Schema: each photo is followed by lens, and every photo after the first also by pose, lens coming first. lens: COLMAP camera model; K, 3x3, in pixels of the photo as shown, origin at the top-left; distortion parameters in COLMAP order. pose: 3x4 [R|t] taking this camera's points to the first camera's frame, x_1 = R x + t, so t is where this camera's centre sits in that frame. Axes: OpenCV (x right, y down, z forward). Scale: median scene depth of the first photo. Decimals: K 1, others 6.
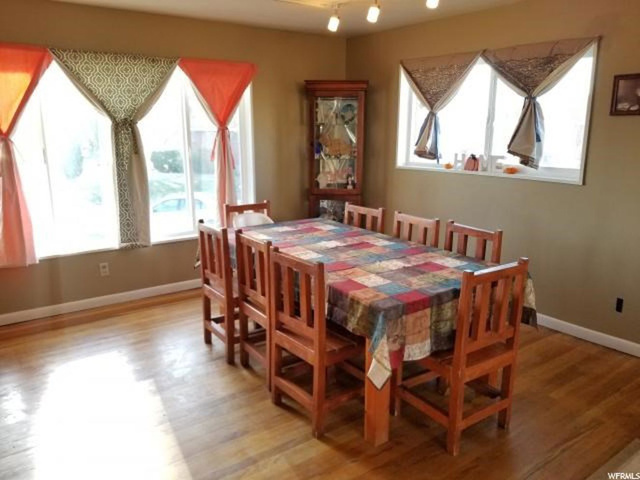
lens RADIAL K [[498.8, 0, 320.0], [0, 498.8, 240.0], [0, 0, 1]] dist [0.096874, -0.160939]
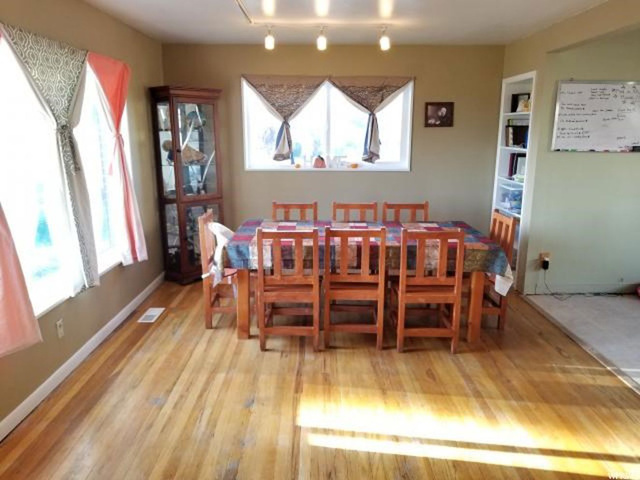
lens RADIAL K [[498.8, 0, 320.0], [0, 498.8, 240.0], [0, 0, 1]] dist [0.096874, -0.160939]
pose [[0.595305, -0.169415, 0.785436, -0.782650], [0.176119, 0.981260, 0.078168, -0.060649], [-0.783960, 0.091797, 0.613987, 0.244537]]
